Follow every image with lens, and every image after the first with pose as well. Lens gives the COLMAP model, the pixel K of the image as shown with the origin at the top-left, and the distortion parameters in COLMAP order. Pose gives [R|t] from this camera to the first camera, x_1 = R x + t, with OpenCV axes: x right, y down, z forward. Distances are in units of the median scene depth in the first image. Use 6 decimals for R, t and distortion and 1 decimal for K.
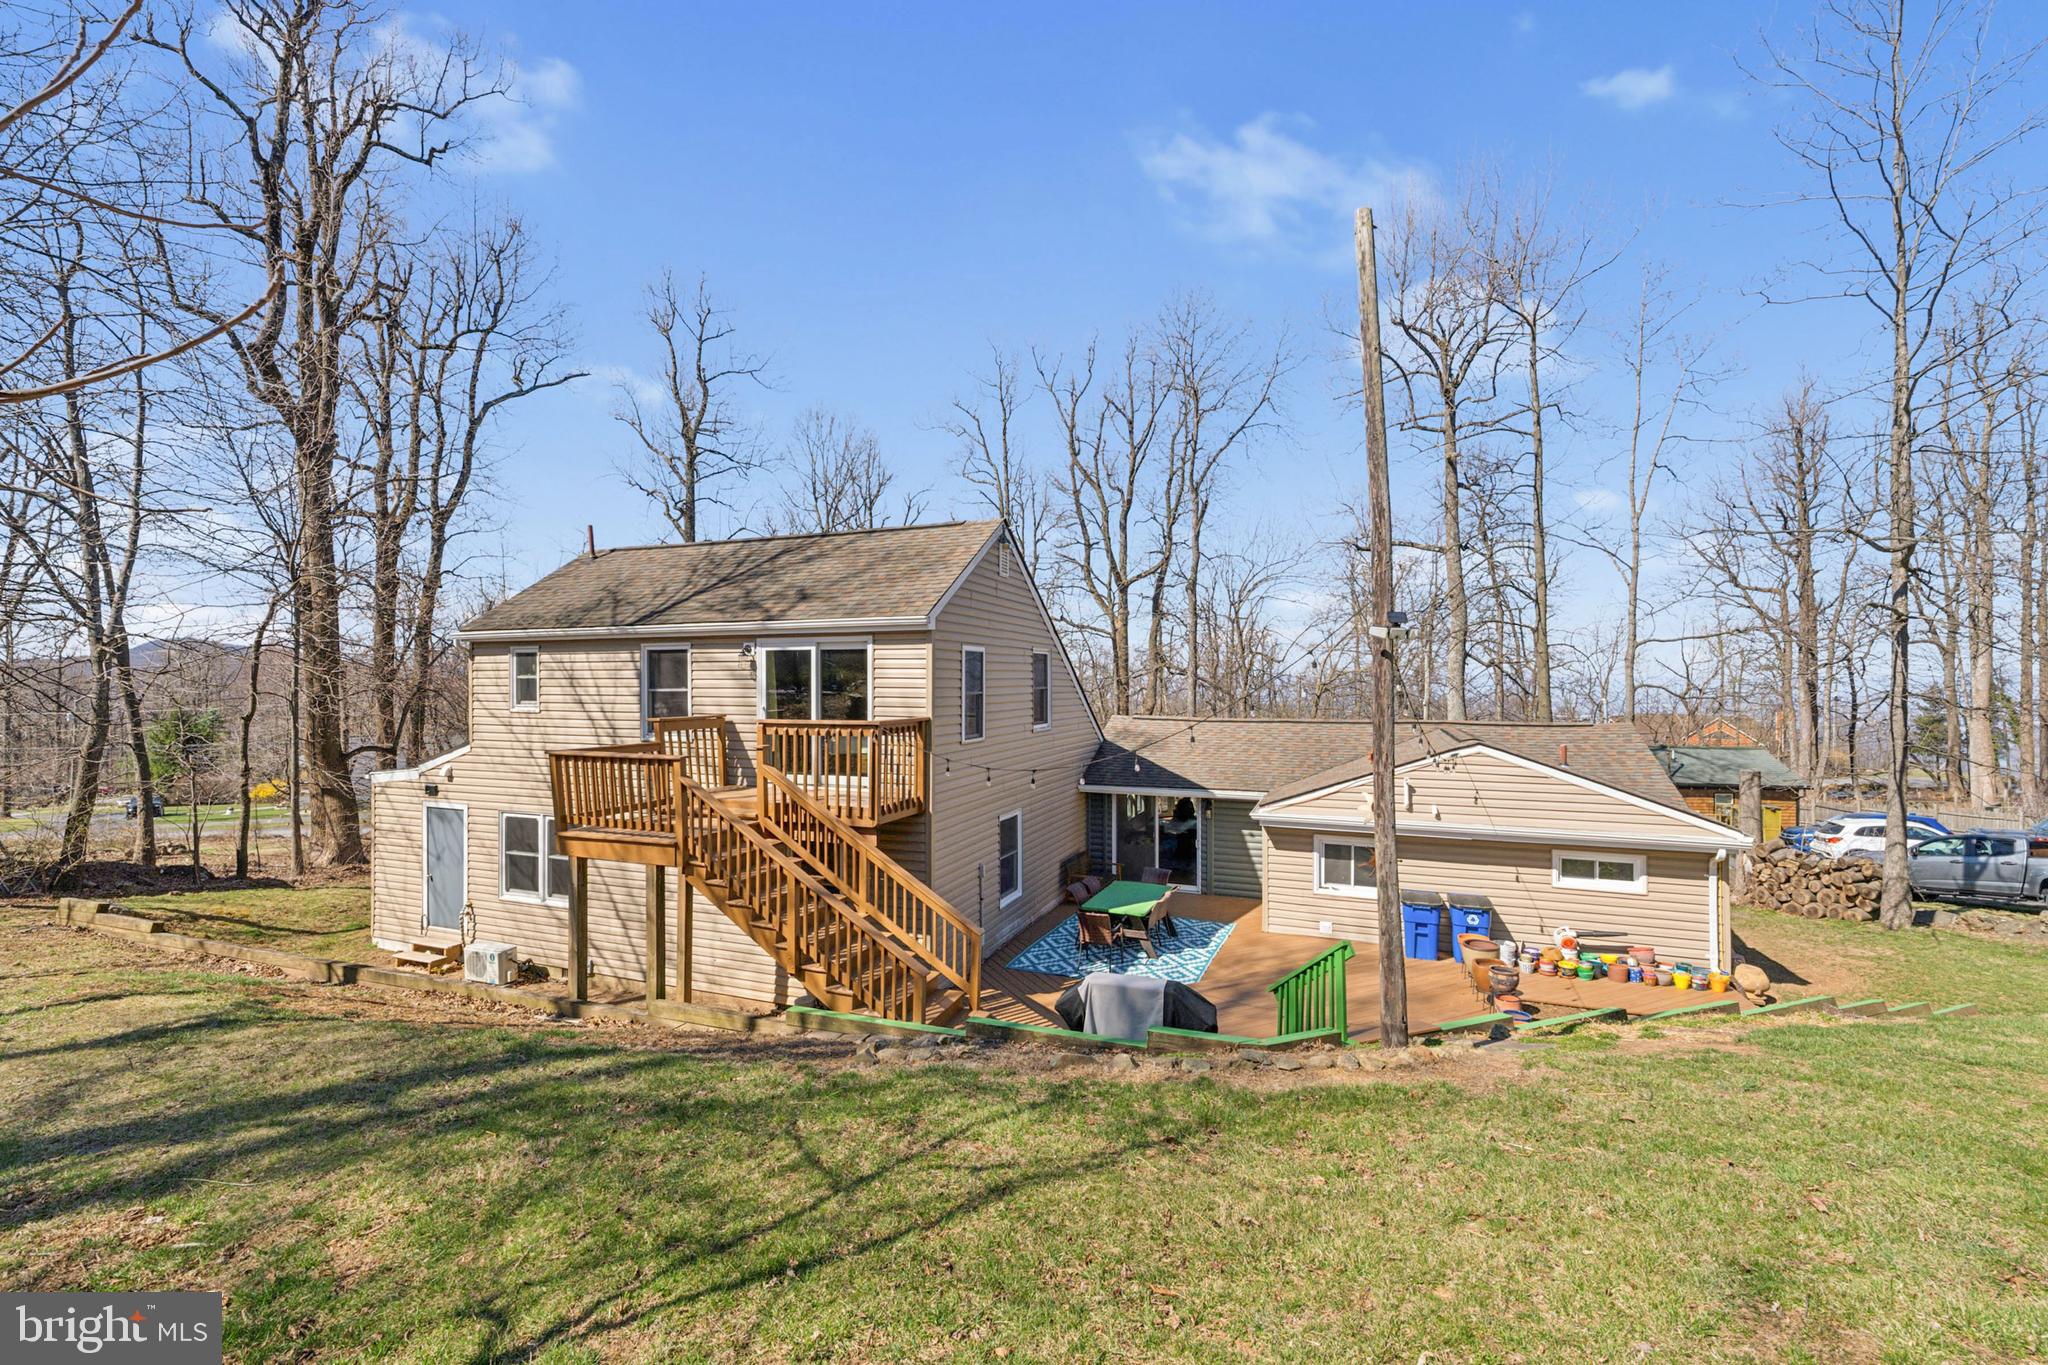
lens RADIAL K [[844.8, 0, 1024.0], [0, 844.8, 682.5], [0, 0, 1]] dist [-0.002800, 0.000116]
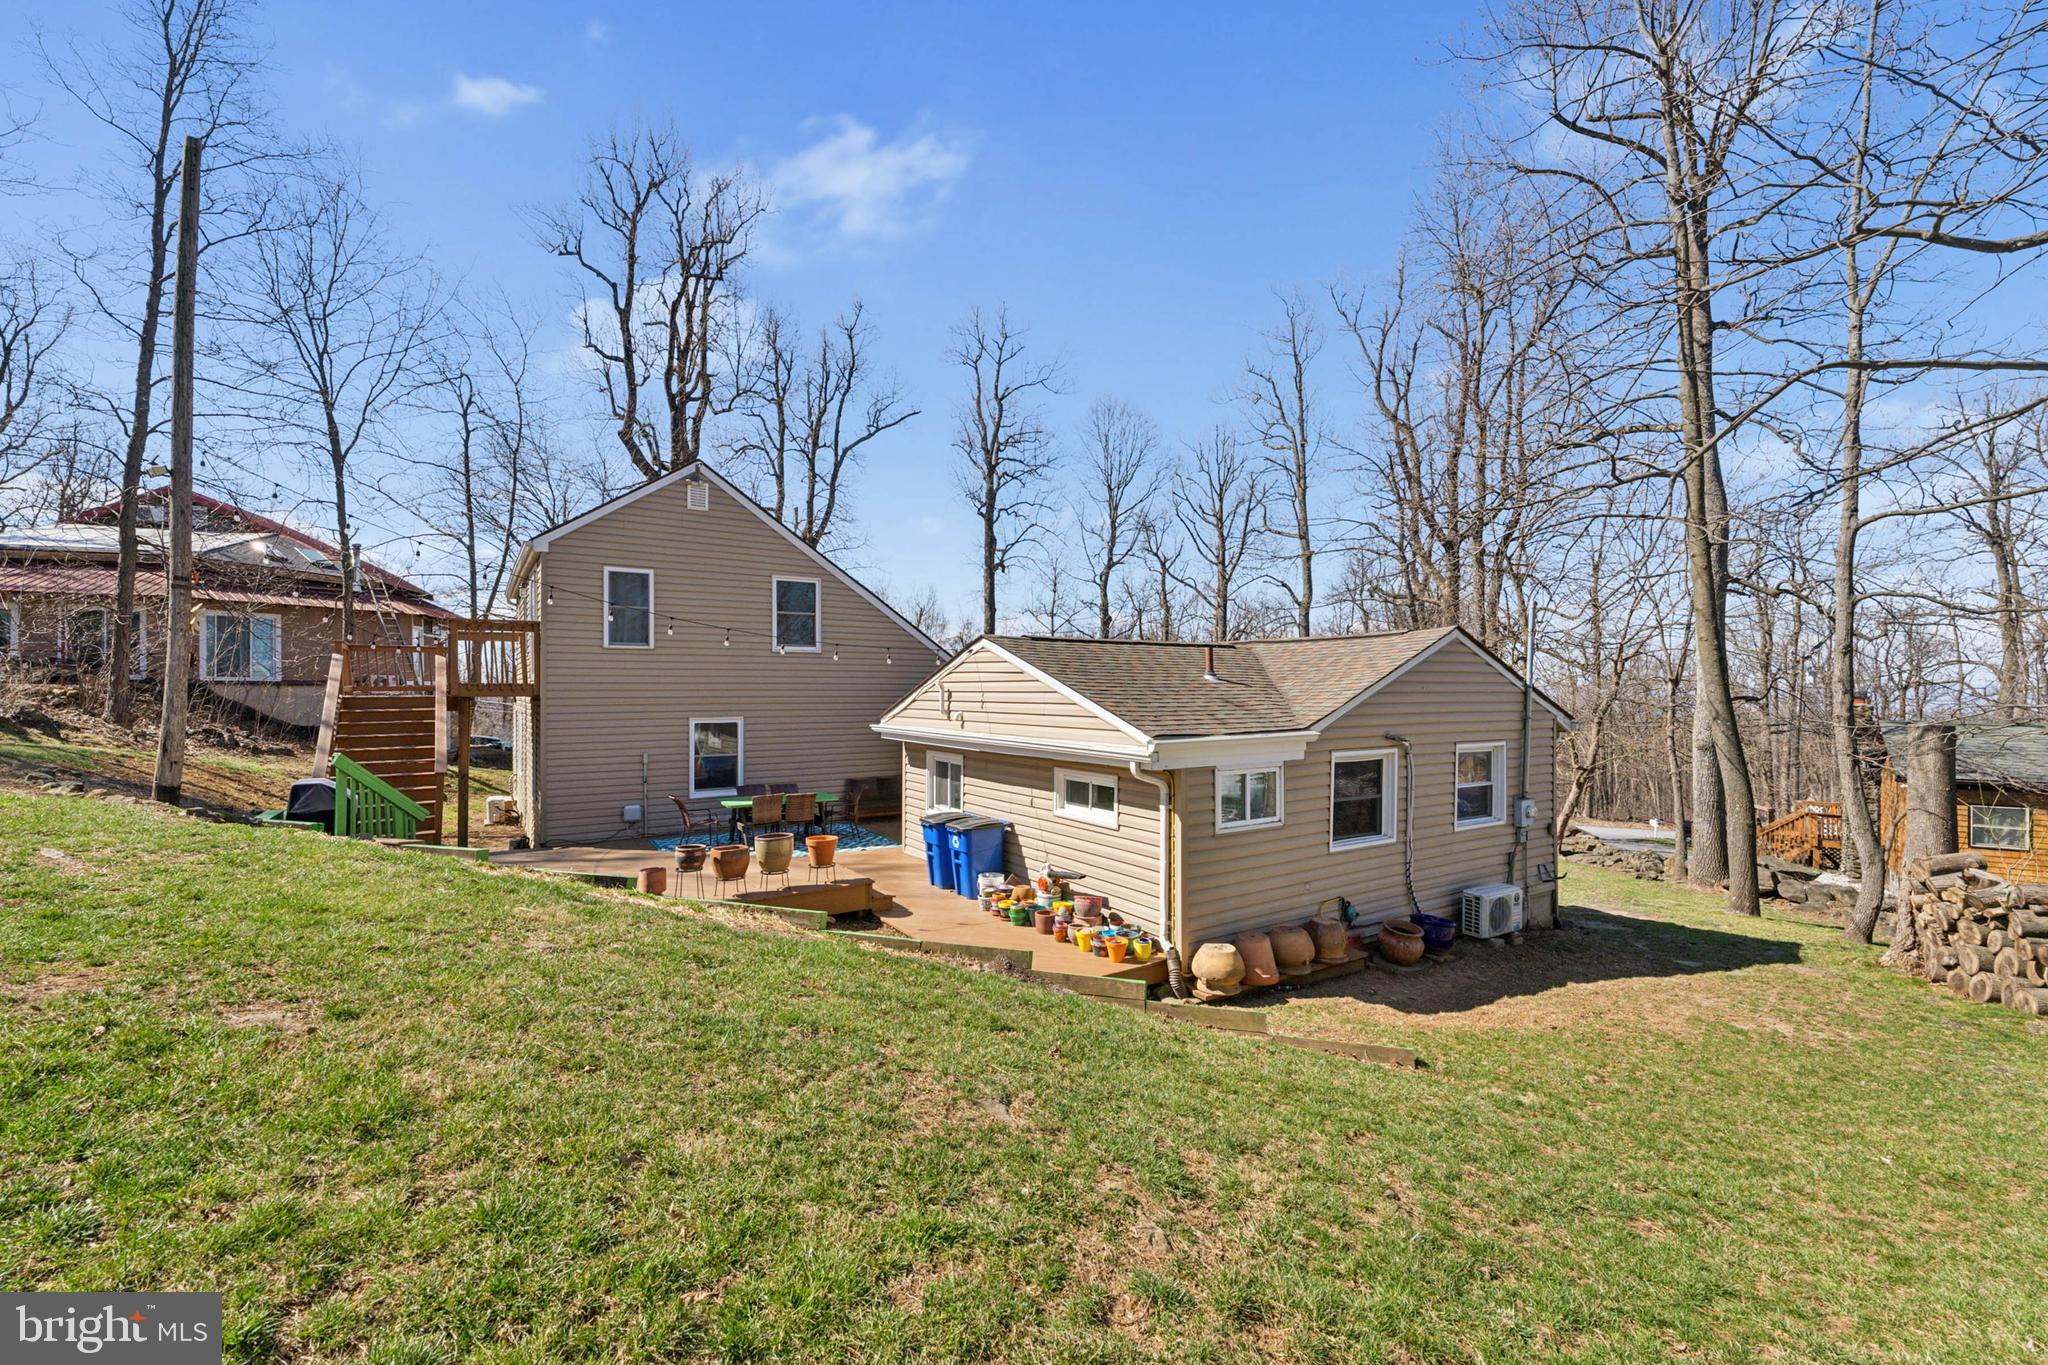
lens RADIAL K [[824.4, 0, 1010.2], [0, 824.4, 693.5], [0, 0, 1]] dist [0.001887, 0.000144]
pose [[0.818456, 0.005400, -0.574544, 0.537795], [-0.000774, 0.999965, 0.008296, 0.063793], [0.574569, -0.006345, 0.818432, 0.180241]]
